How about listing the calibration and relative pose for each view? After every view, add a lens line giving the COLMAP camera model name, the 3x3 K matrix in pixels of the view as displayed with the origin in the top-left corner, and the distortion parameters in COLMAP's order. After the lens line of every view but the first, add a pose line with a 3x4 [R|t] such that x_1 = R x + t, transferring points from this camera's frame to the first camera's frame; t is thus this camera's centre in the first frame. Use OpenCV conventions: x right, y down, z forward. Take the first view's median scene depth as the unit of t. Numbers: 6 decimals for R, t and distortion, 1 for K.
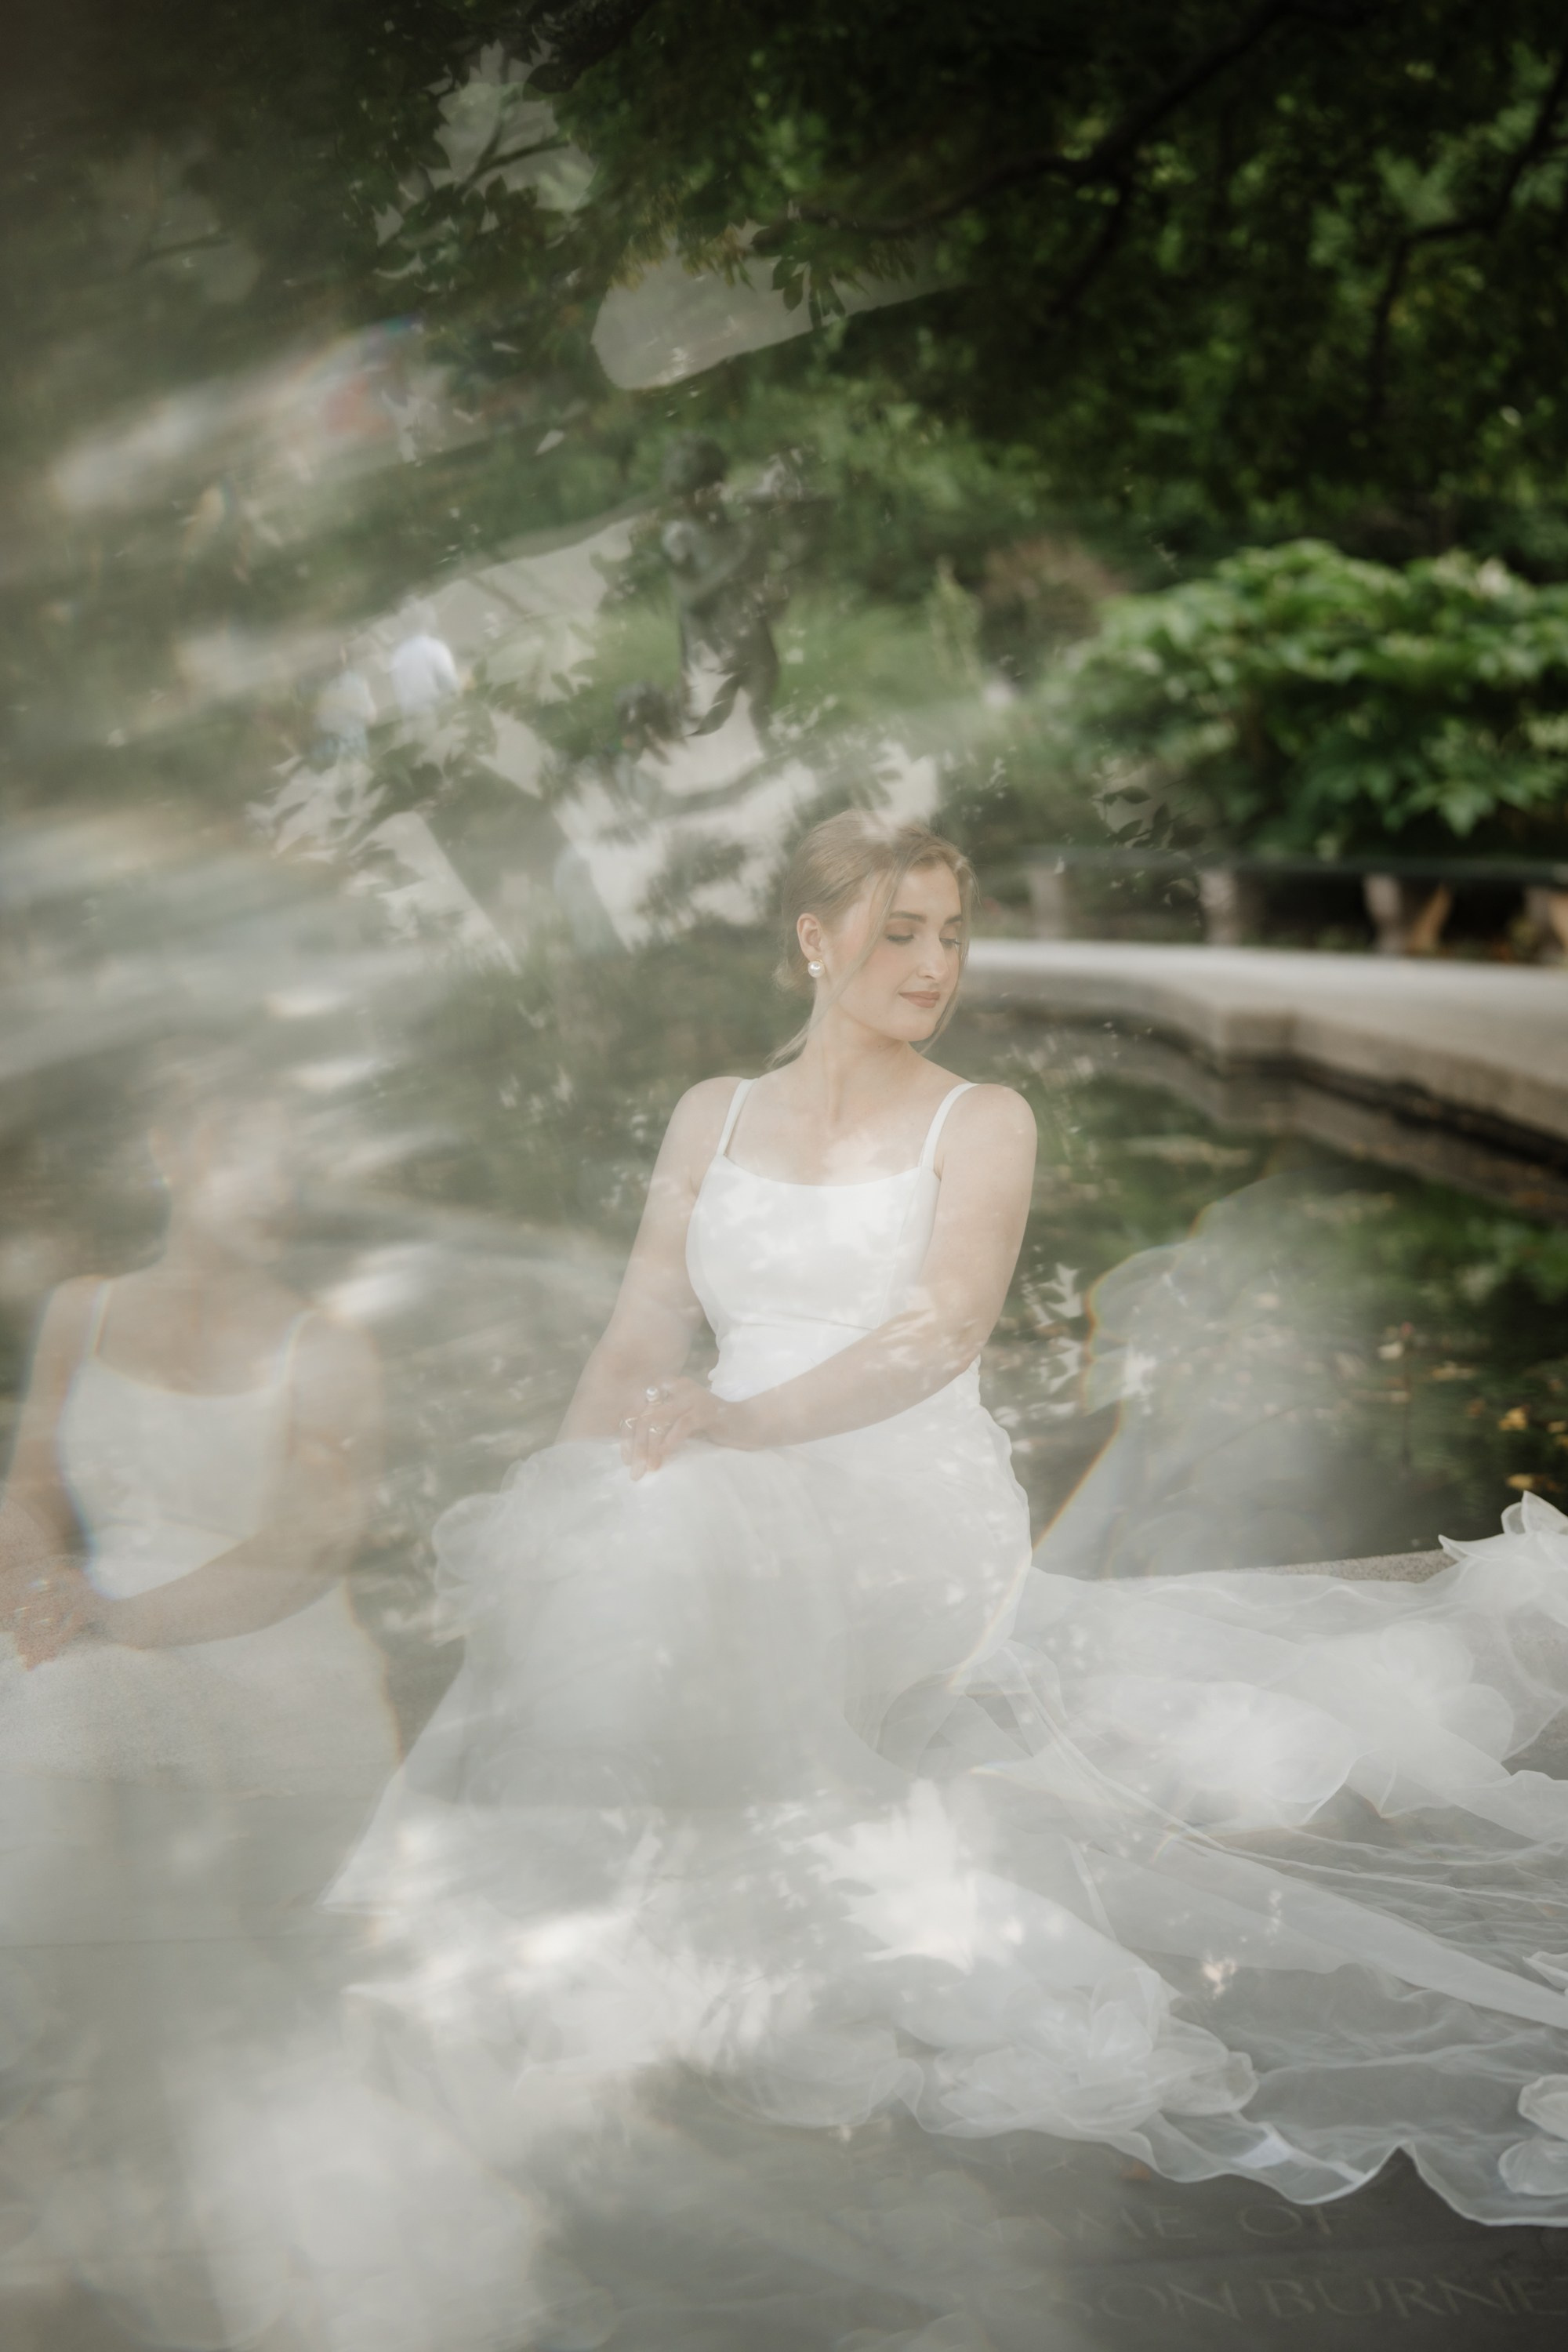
lens RADIAL K [[3364.5, 0, 784.0], [0, 3364.5, 1176.0], [0, 0, 1]] dist [-0.155963, 1.438127]
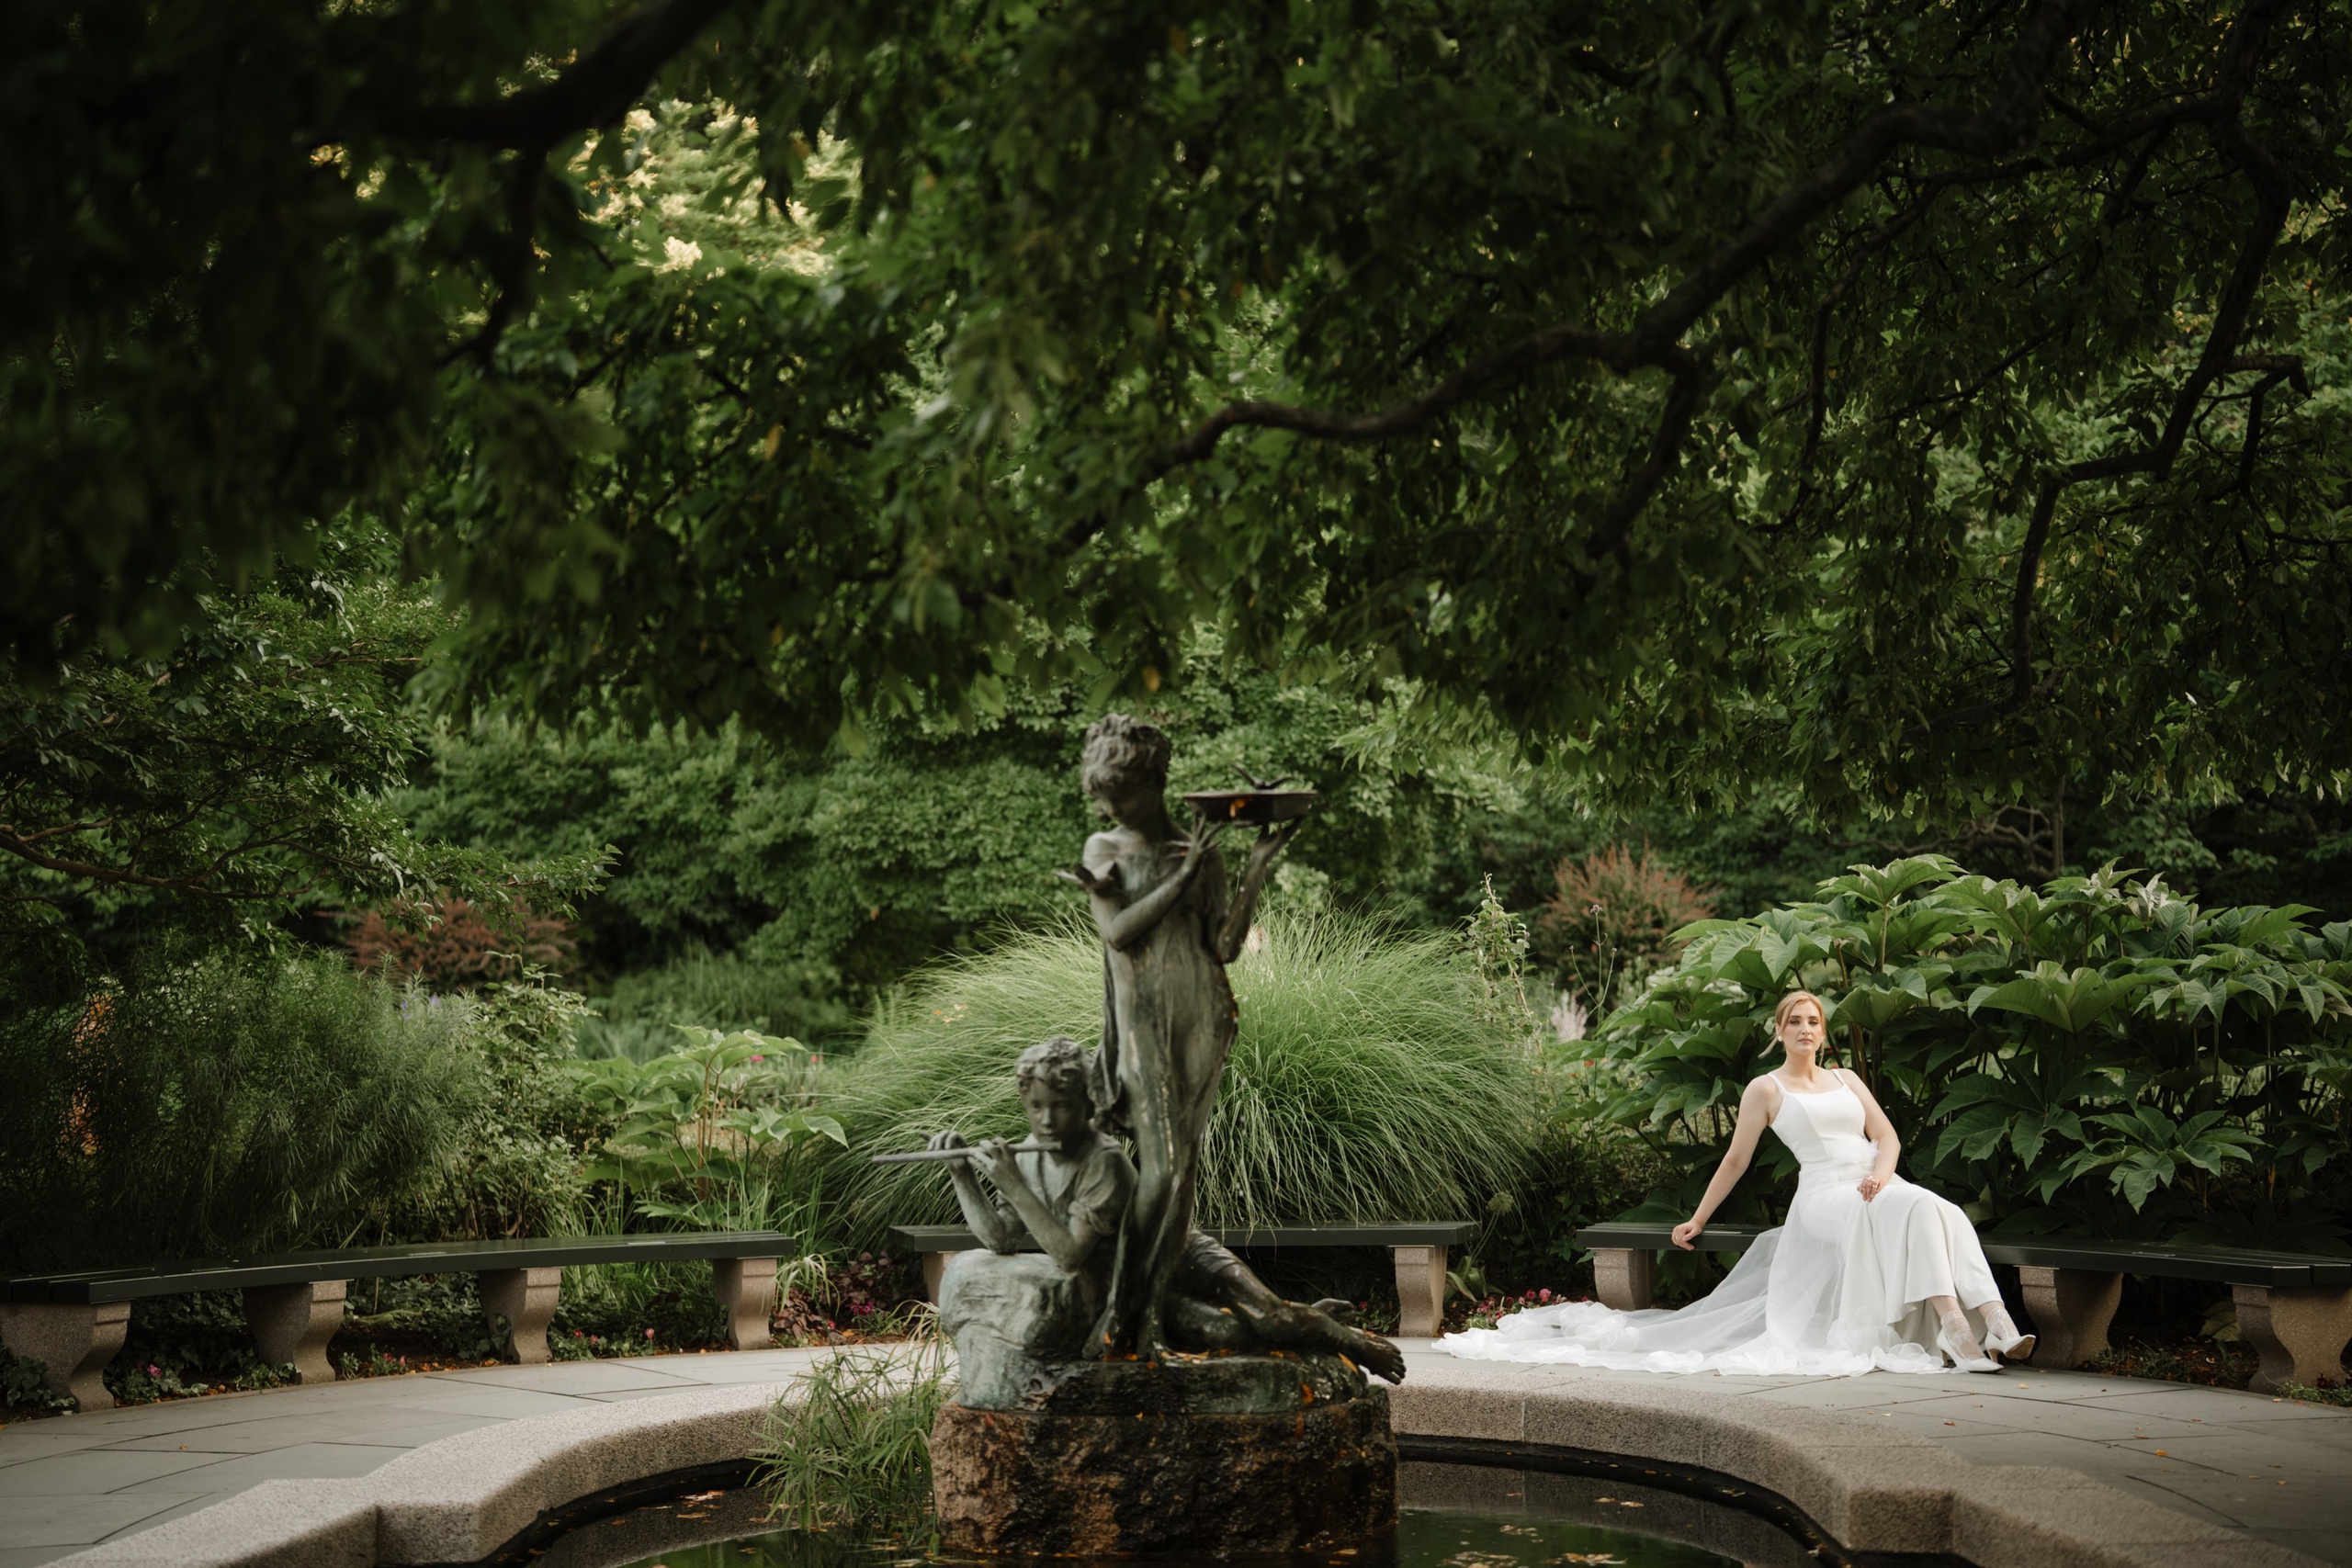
lens RADIAL K [[3309.6, 0, 1176.0], [0, 3309.6, 784.0], [0, 0, 1]] dist [-0.029190, 0.342383]
pose [[0.998315, -0.004329, -0.057864, 0.018393], [-0.007725, 0.978420, -0.206482, -0.035857], [0.057509, 0.206581, 0.976738, 0.187879]]
